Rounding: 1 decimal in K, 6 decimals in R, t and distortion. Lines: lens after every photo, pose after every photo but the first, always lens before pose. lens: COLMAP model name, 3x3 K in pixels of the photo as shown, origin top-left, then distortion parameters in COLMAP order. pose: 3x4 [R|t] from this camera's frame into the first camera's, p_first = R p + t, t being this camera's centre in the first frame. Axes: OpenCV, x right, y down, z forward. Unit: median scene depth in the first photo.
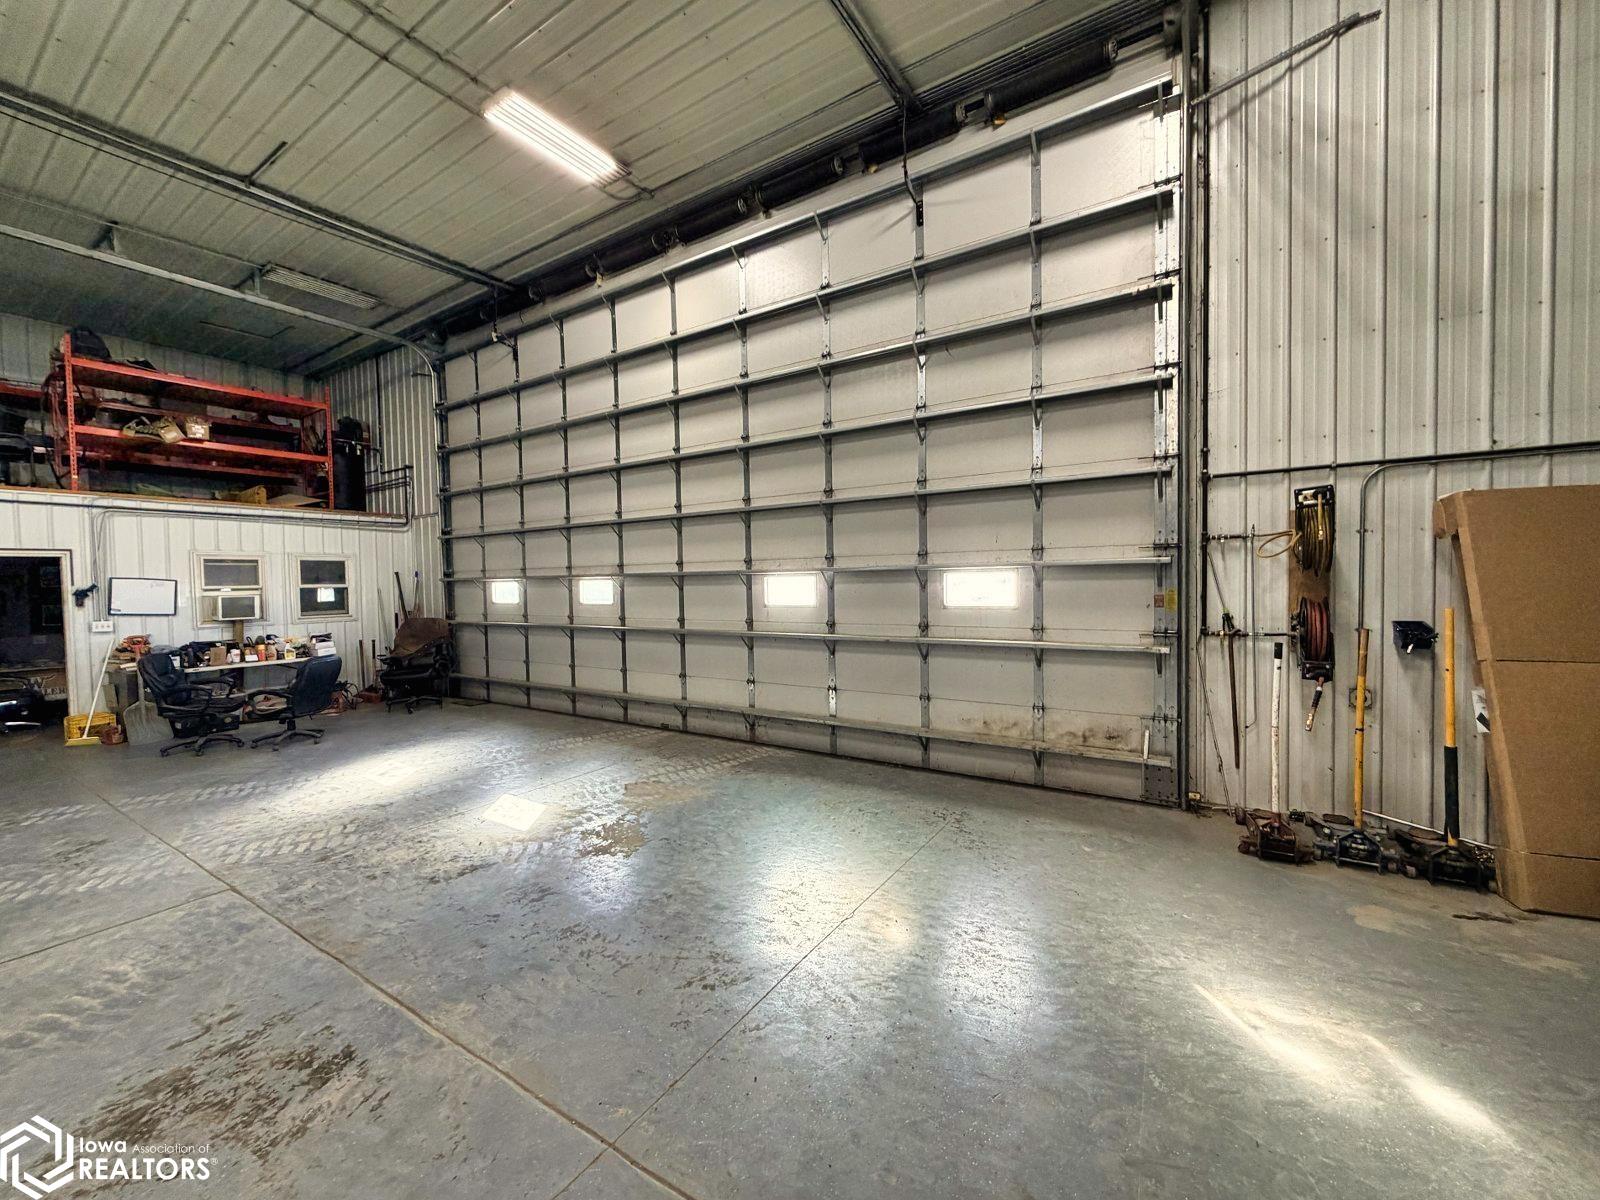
lens RADIAL K [[657.5, 0, 793.3], [0, 657.5, 598.8], [0, 0, 1]] dist [0.010796, -0.001434]
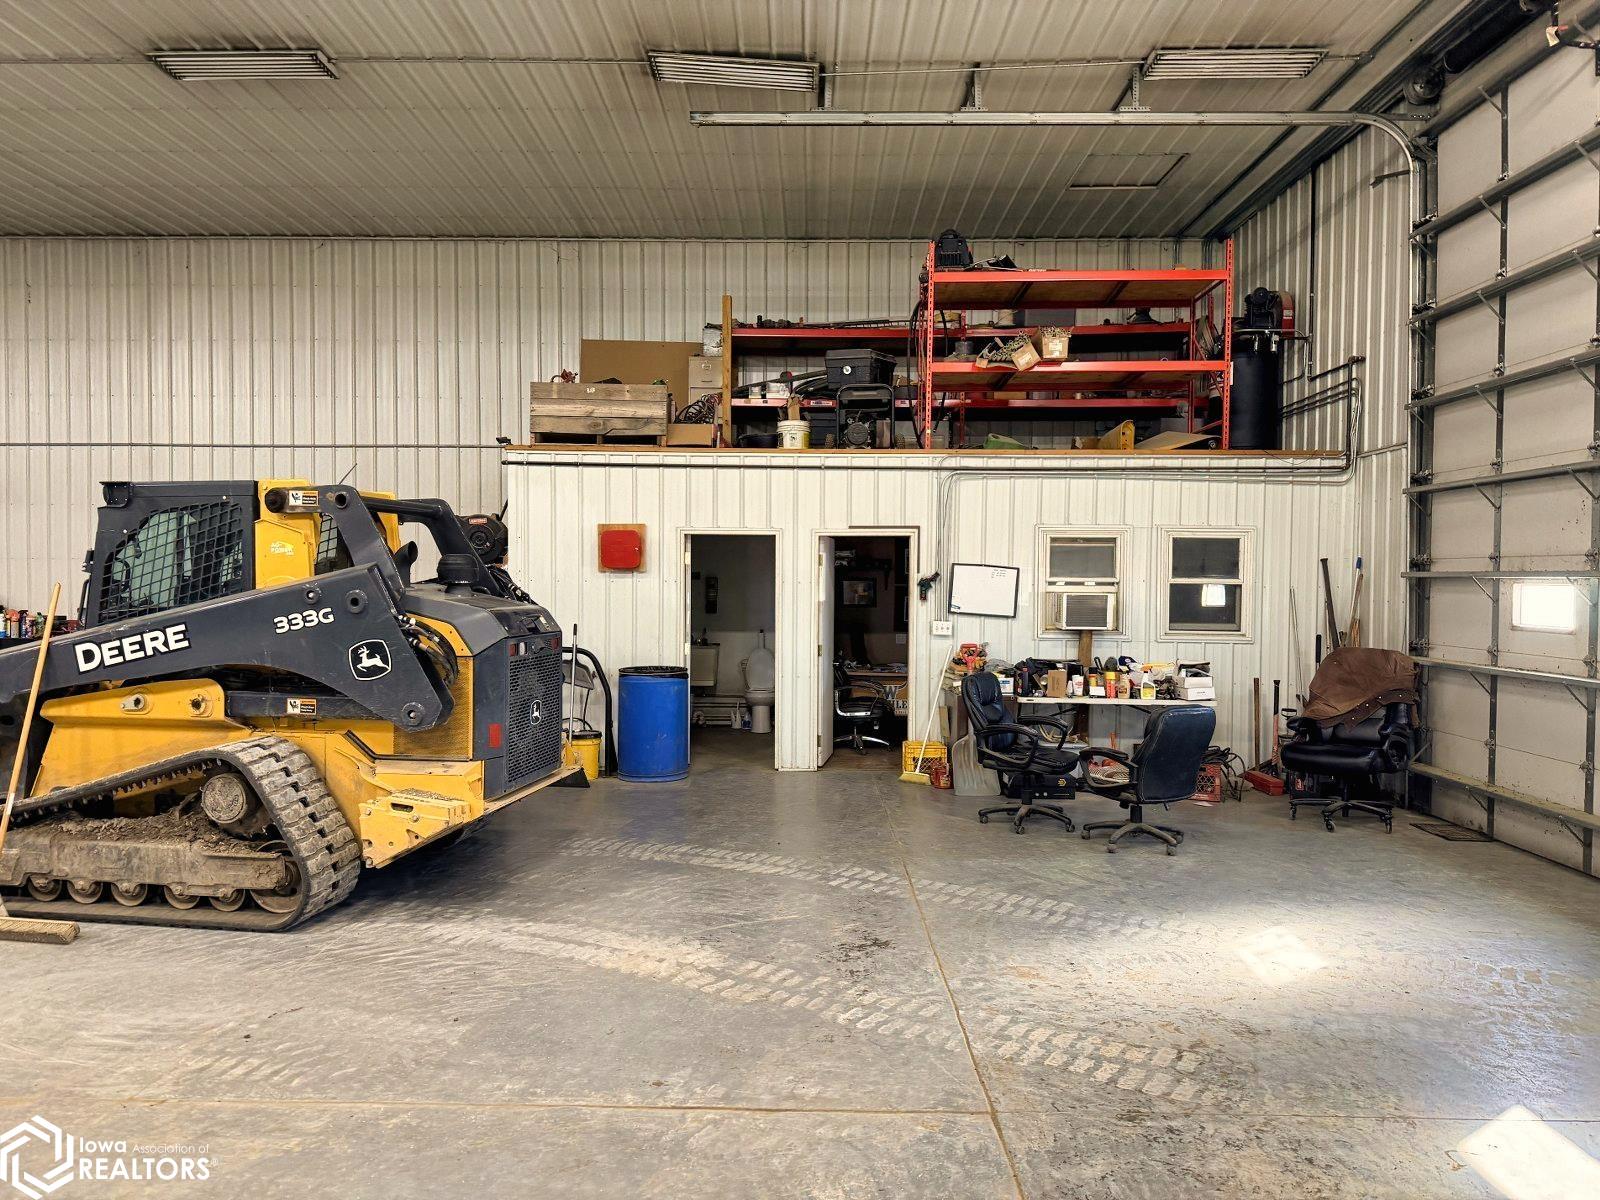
lens RADIAL K [[1114.8, 0, 786.9], [0, 1114.8, 603.1], [0, 0, 1]] dist [0.051567, -0.059378]
pose [[0.540229, 0.044761, -0.840327, -0.084535], [-0.044518, 0.998706, 0.024578, -0.009659], [0.840340, 0.024132, 0.541522, 0.179488]]
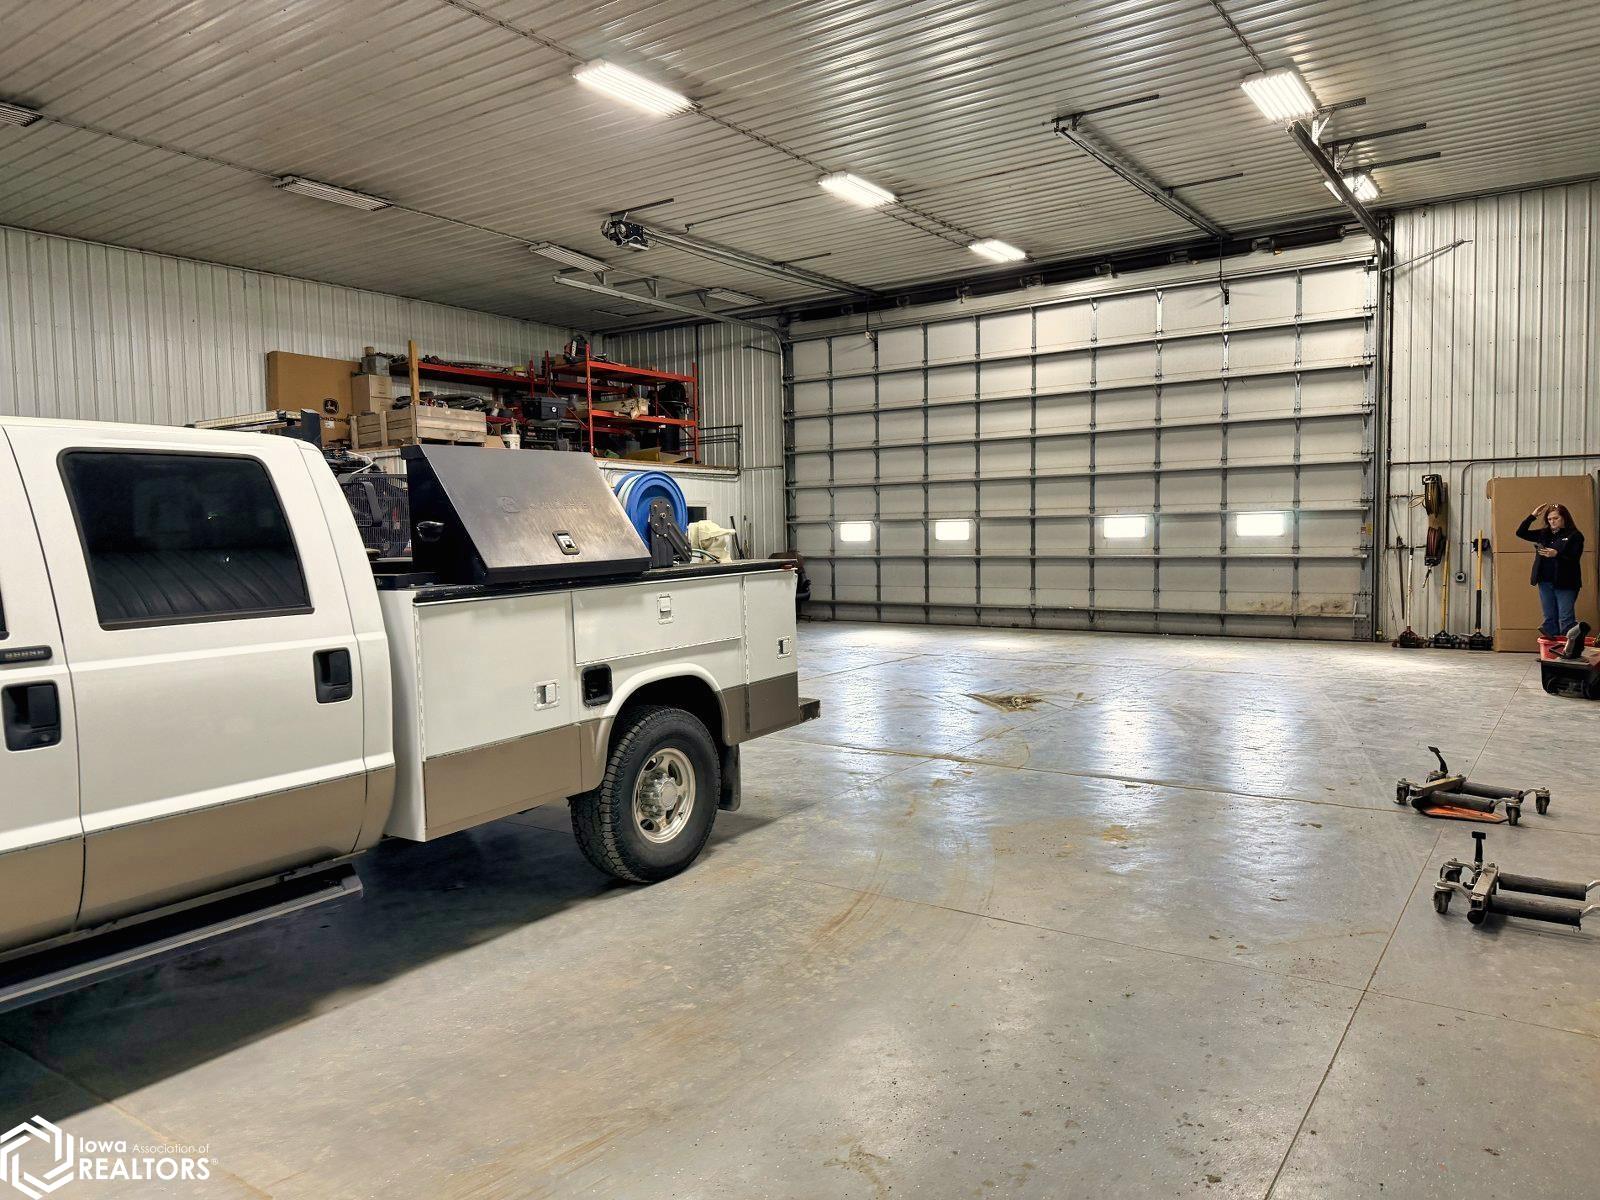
lens RADIAL K [[1114.8, 0, 792.0], [0, 1114.8, 598.0], [0, 0, 1]] dist [0.051567, -0.059378]
pose [[0.999578, 0.004804, -0.028647, -0.583498], [-0.004051, 0.999647, 0.026264, 0.071373], [0.028763, -0.026137, 0.999244, -1.344579]]
